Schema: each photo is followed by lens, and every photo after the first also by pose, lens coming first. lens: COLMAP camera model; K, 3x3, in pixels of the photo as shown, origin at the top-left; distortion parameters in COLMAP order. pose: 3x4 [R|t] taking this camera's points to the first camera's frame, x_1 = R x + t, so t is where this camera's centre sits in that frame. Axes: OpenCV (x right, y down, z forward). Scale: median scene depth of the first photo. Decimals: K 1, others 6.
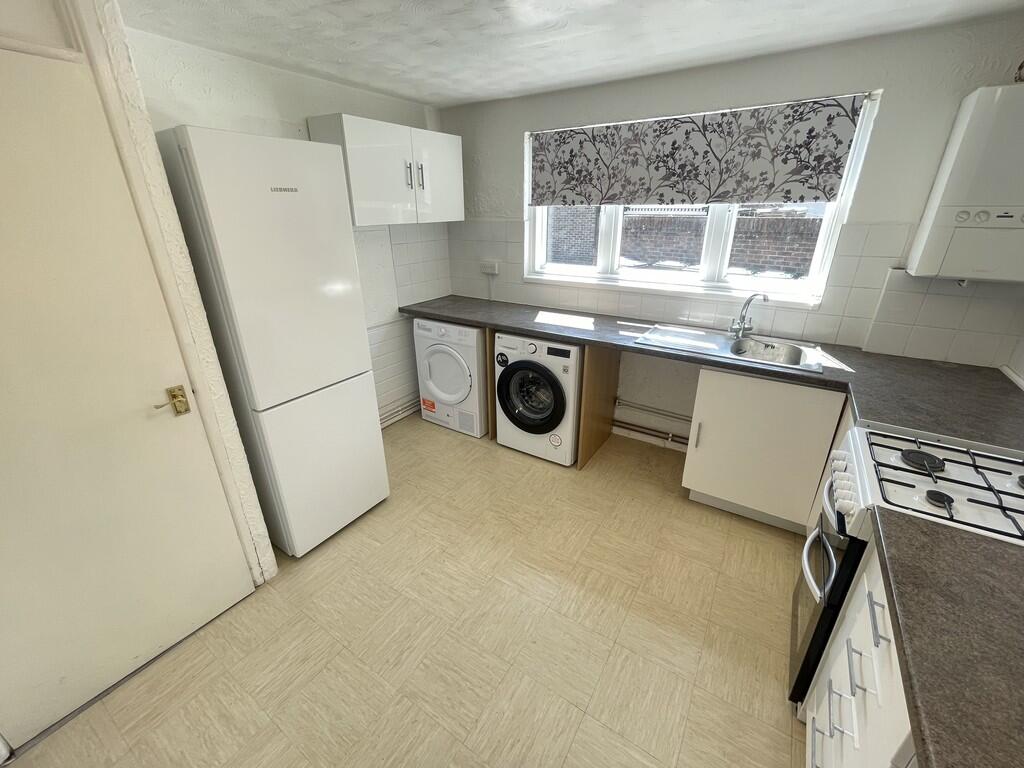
lens RADIAL K [[429.2, 0, 512.0], [0, 429.2, 384.0], [0, 0, 1]] dist [-0.001960, 0.019056]
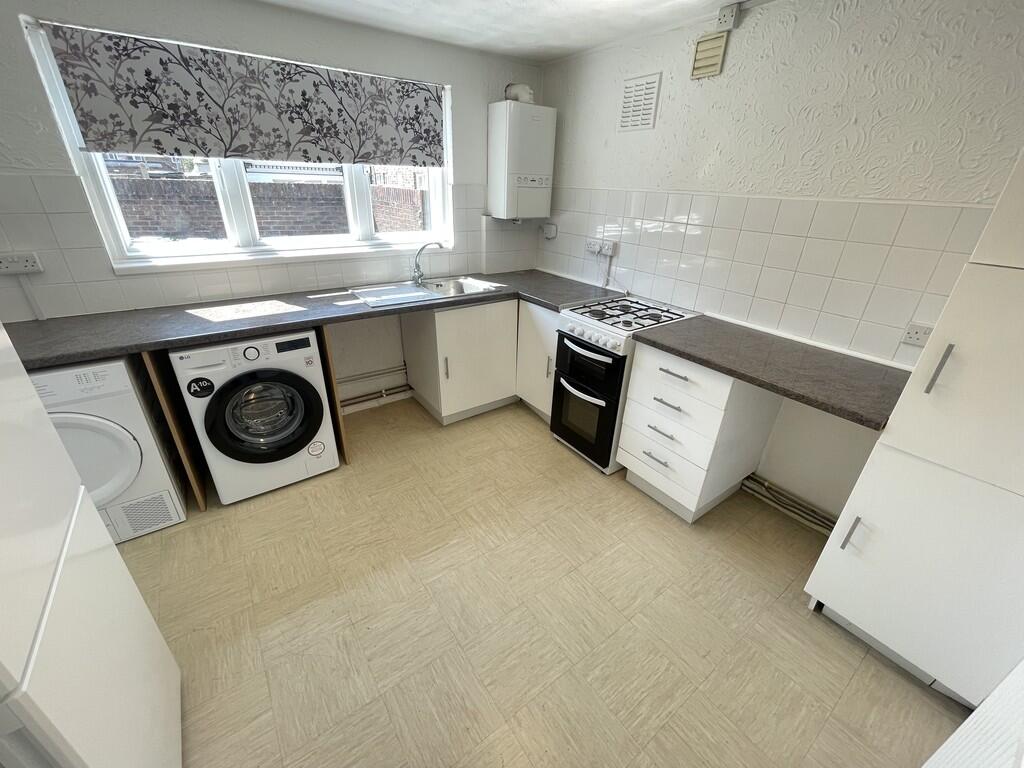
lens RADIAL K [[428.4, 0, 510.1], [0, 428.4, 370.7], [0, 0, 1]] dist [0.070032, -0.016783]
pose [[0.377625, -0.373965, 0.847083, -0.484826], [0.331788, 0.908720, 0.253267, -0.108738], [-0.864475, 0.185412, 0.467233, 0.273906]]
